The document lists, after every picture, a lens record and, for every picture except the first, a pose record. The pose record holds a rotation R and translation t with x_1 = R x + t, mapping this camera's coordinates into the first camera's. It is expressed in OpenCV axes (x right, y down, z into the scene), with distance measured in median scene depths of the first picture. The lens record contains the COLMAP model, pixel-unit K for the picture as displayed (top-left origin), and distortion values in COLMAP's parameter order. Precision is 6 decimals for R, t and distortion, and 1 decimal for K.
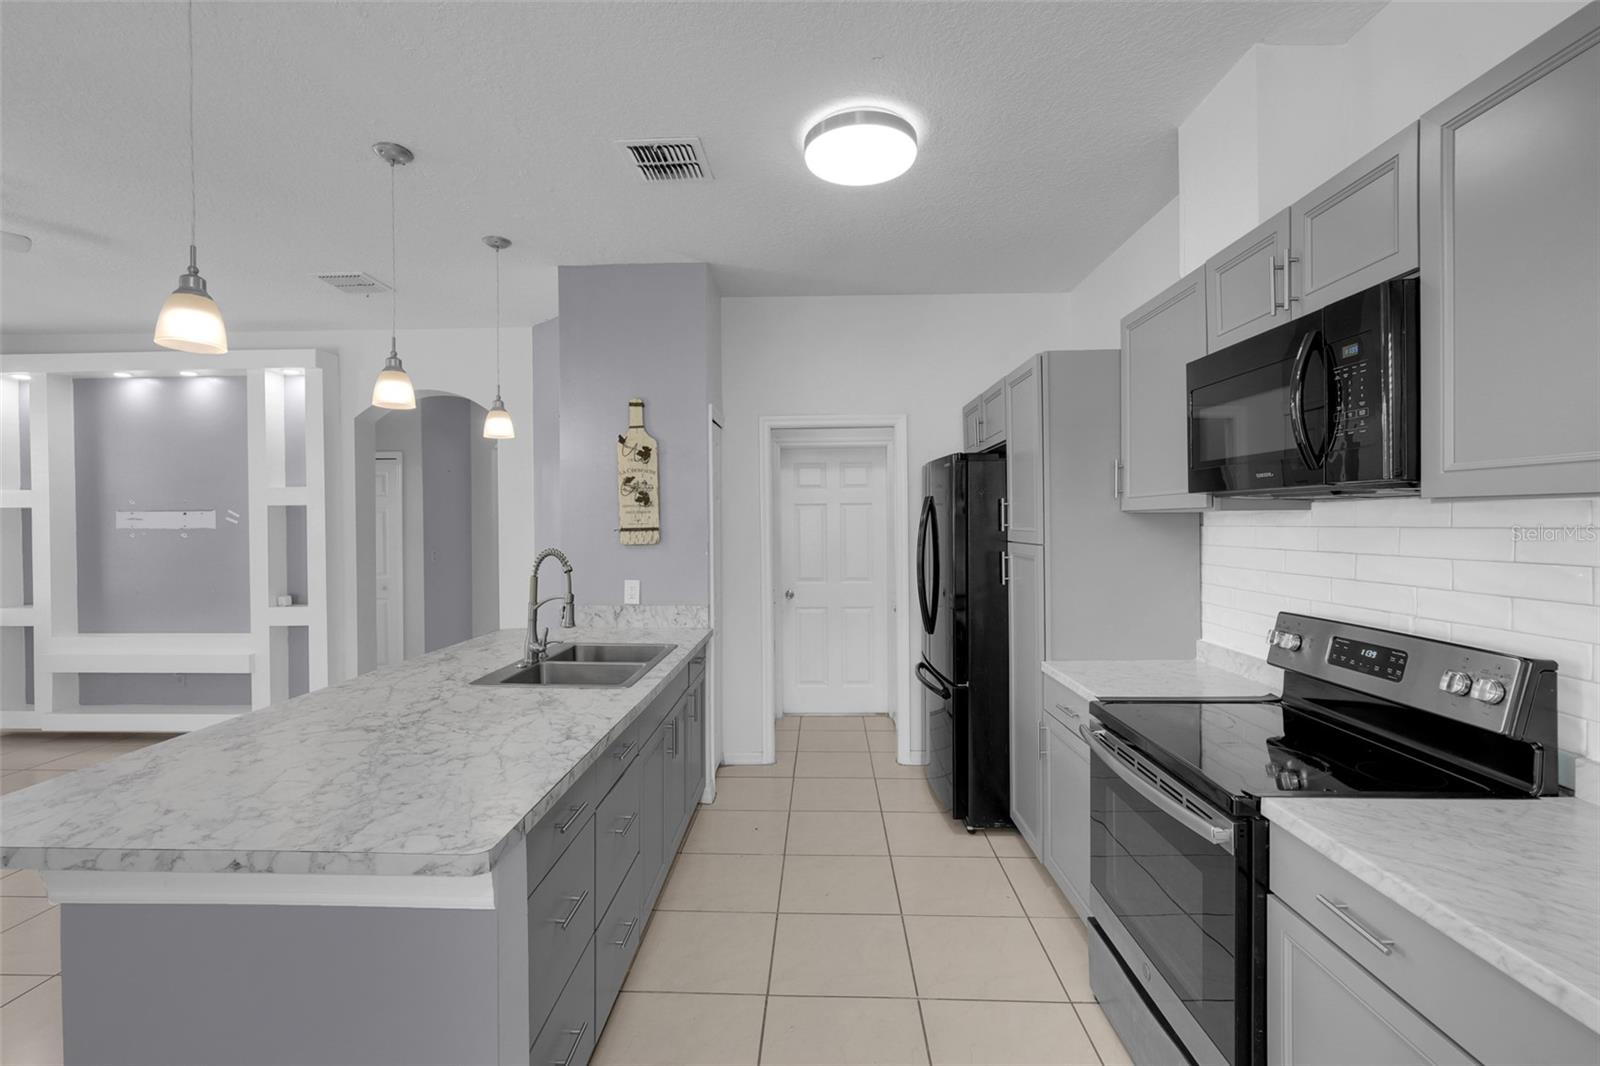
lens RADIAL K [[704.0, 0, 800.0], [0, 704.0, 533.0], [0, 0, 1]] dist [-0.017405, 0.007697]
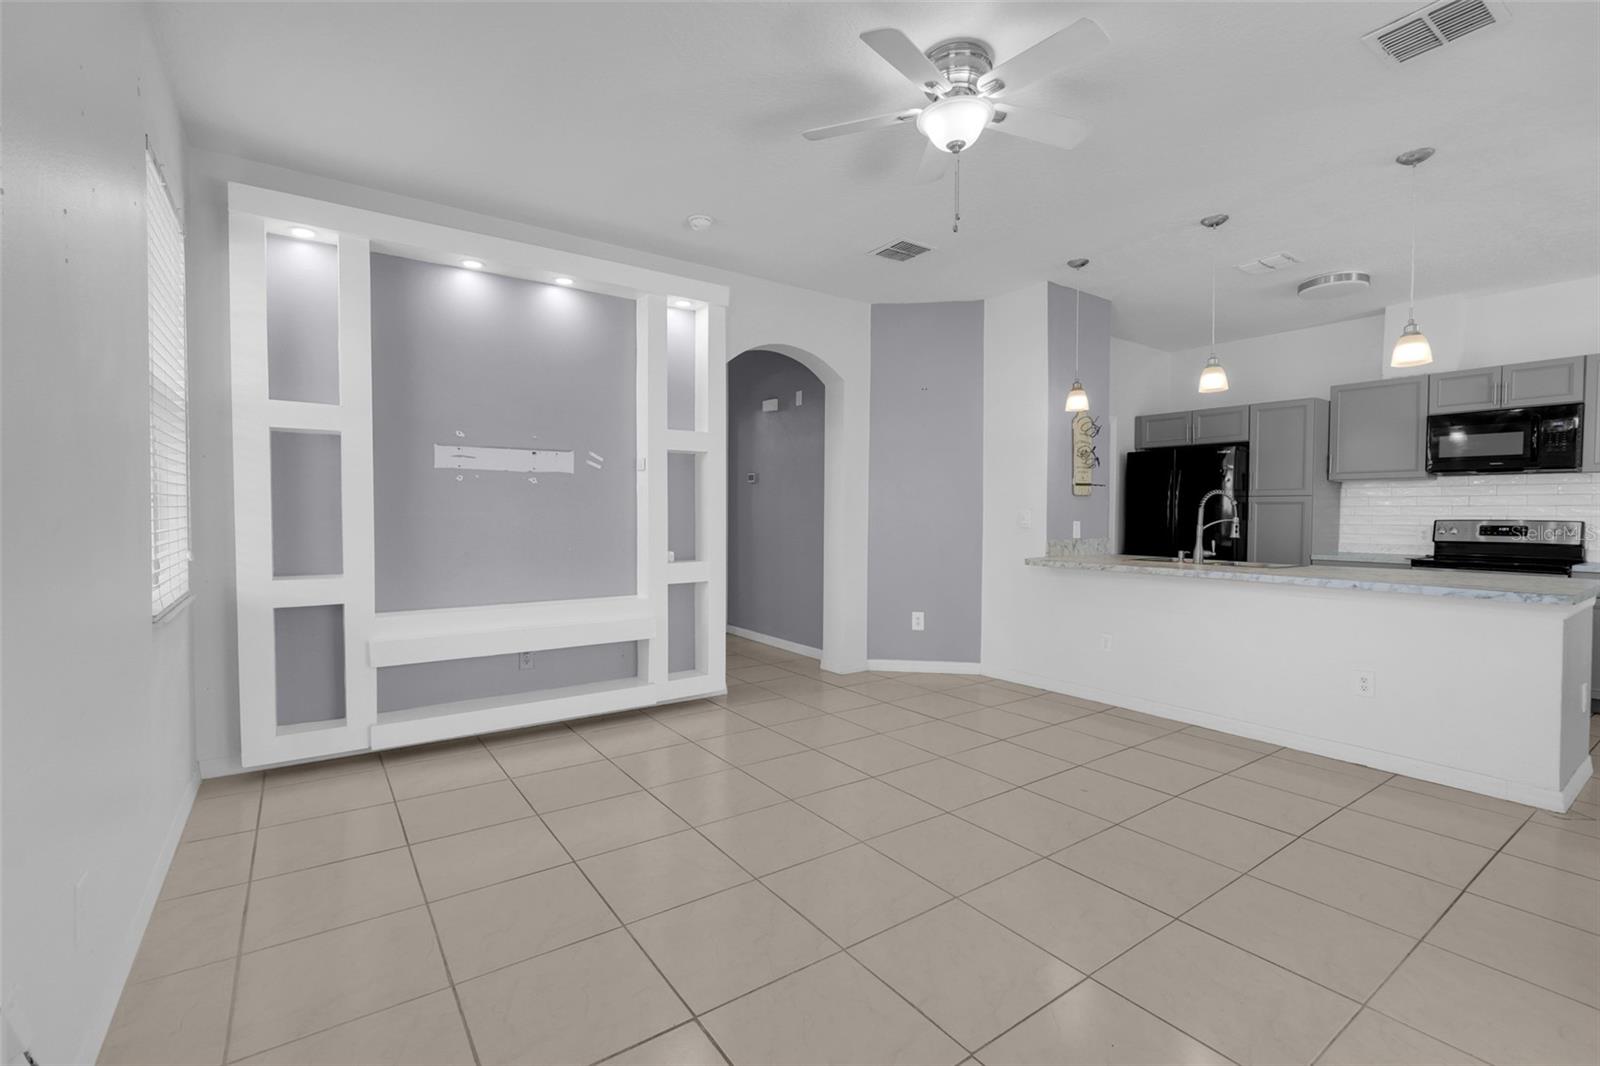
lens RADIAL K [[700.4, 0, 804.0], [0, 700.4, 523.5], [0, 0, 1]] dist [-0.014303, 0.007921]
pose [[0.795406, -0.001633, 0.606074, -1.635275], [0.000534, 0.999998, 0.001993, 0.075172], [-0.606076, -0.001262, 0.795406, 0.252631]]
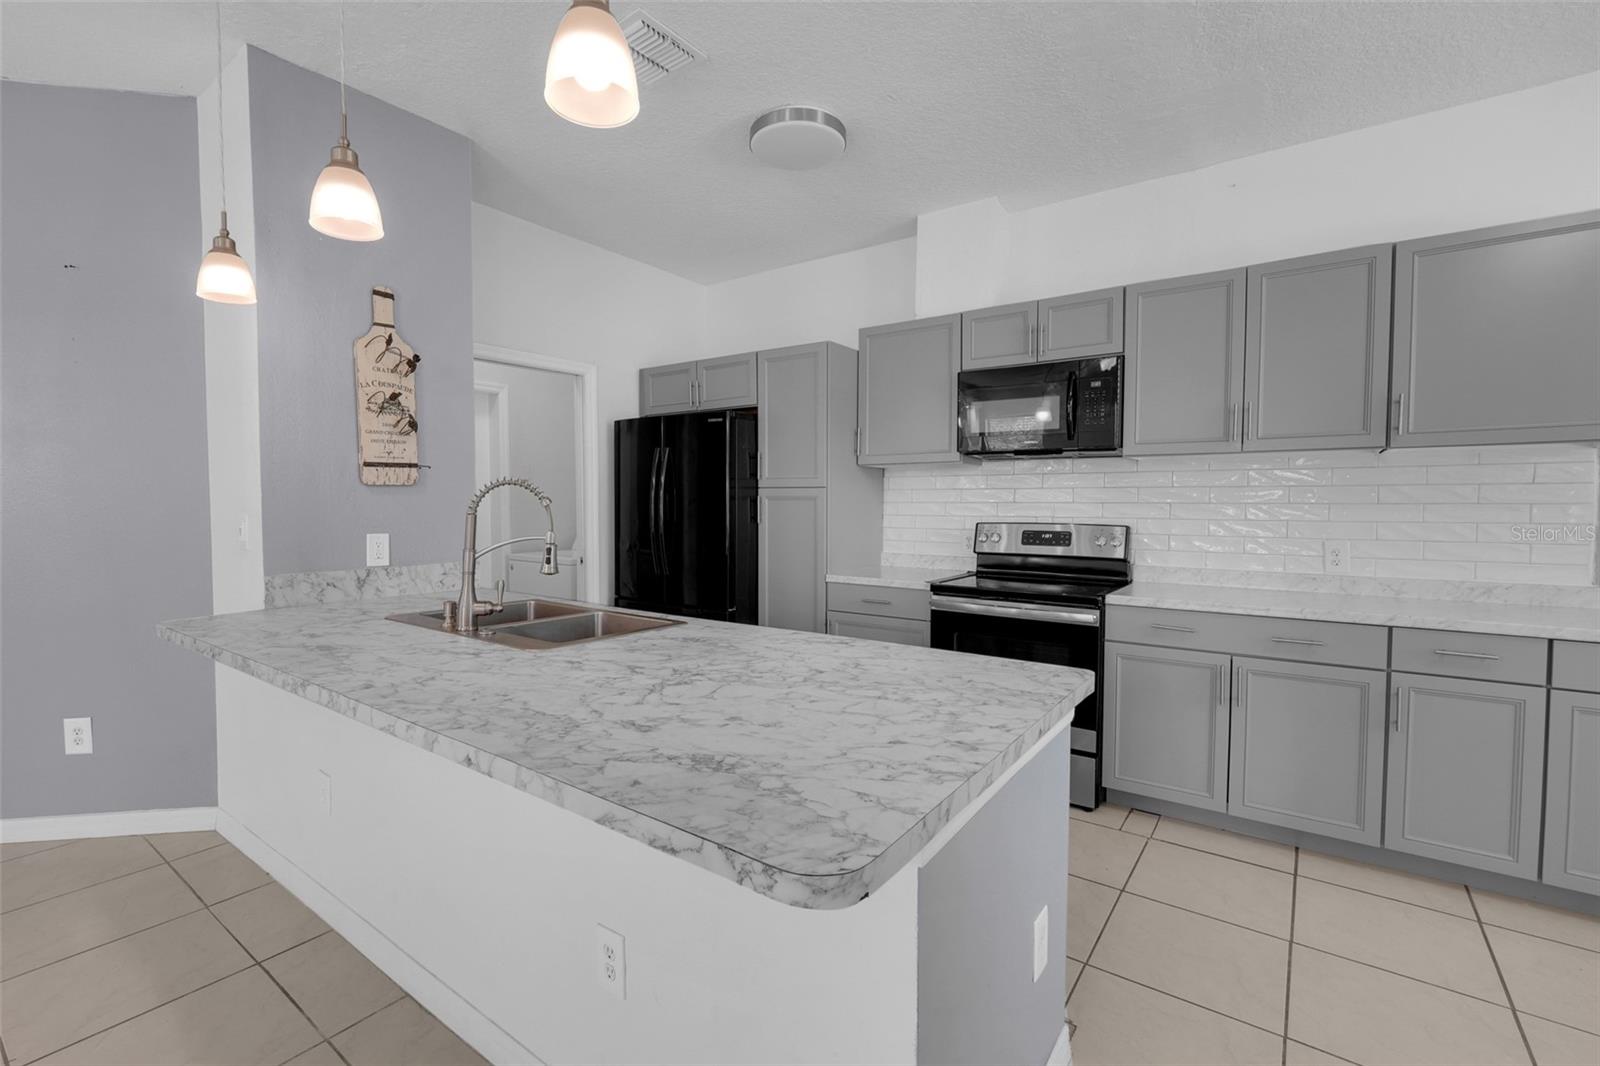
lens RADIAL K [[693.0, 0, 800.0], [0, 693.0, 533.0], [0, 0, 1]] dist [-0.009570, 0.000021]
pose [[0.559647, -0.031680, 0.828125, -0.643552], [0.005948, 0.999397, 0.034212, 0.048267], [-0.828710, -0.014221, 0.559498, 0.250545]]
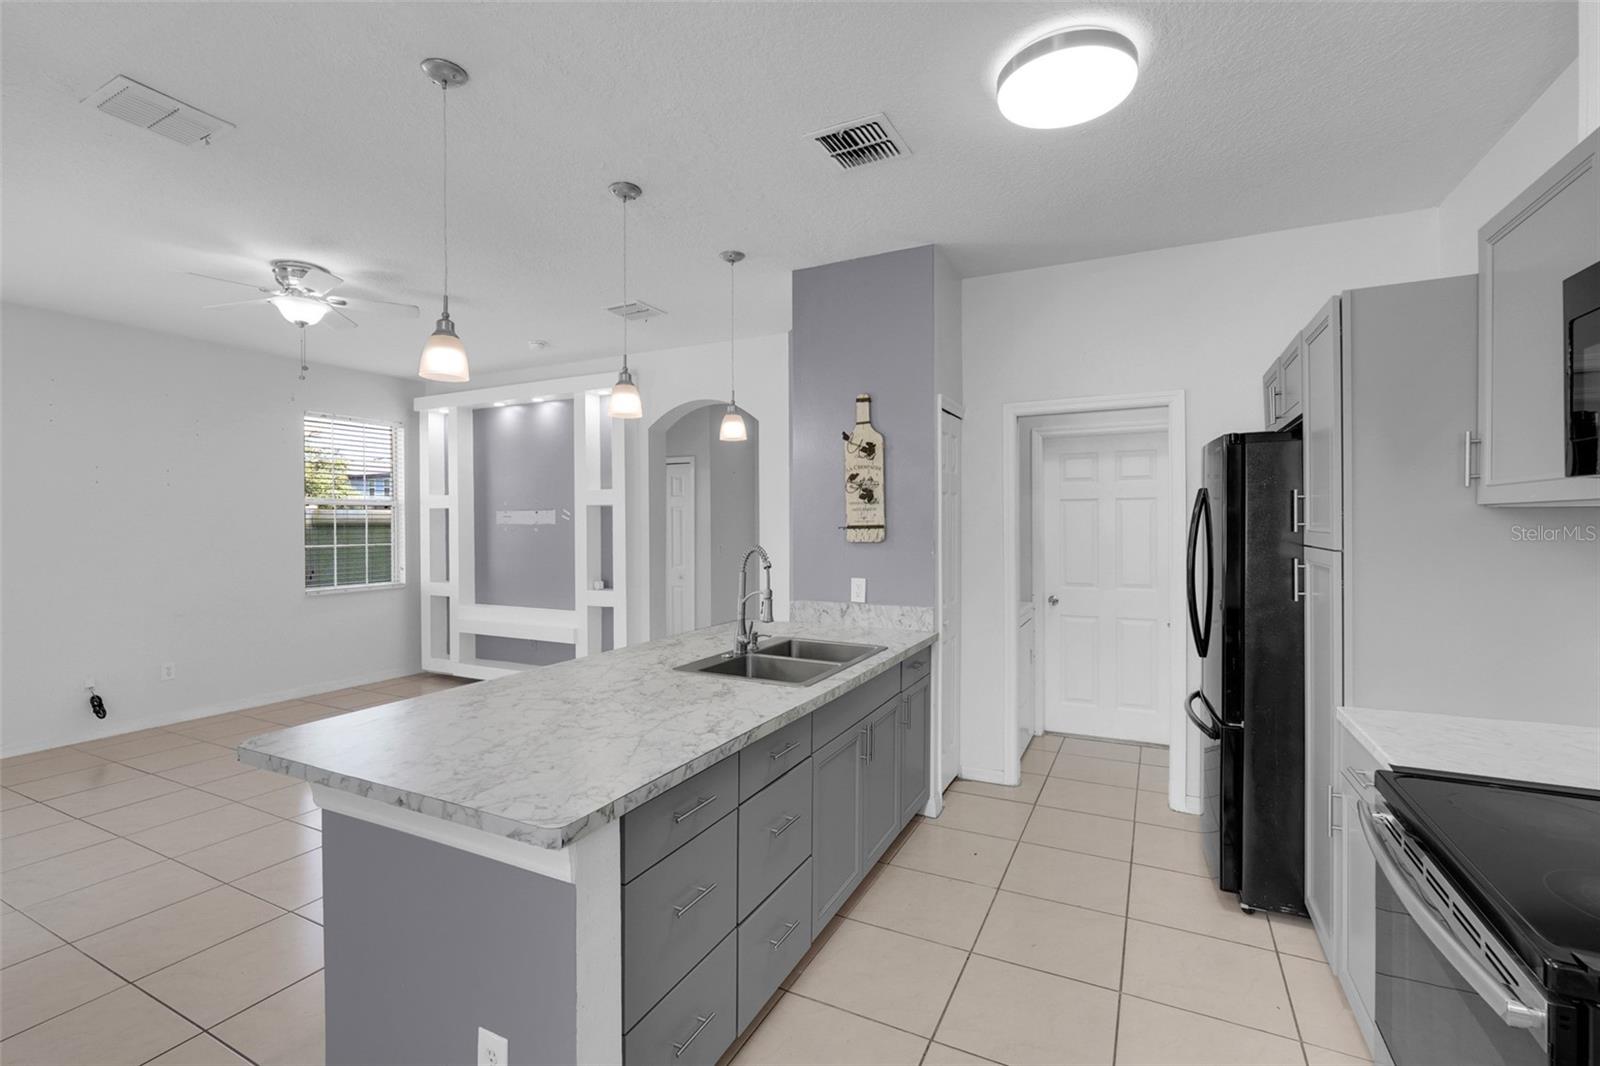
lens RADIAL K [[714.2, 0, 797.0], [0, 714.2, 532.9], [0, 0, 1]] dist [-0.016501, 0.008027]
pose [[0.906516, 0.009343, -0.422069, 0.115746], [-0.007984, 0.999956, 0.004989, -0.001224], [0.422096, -0.001153, 0.906550, 0.058941]]
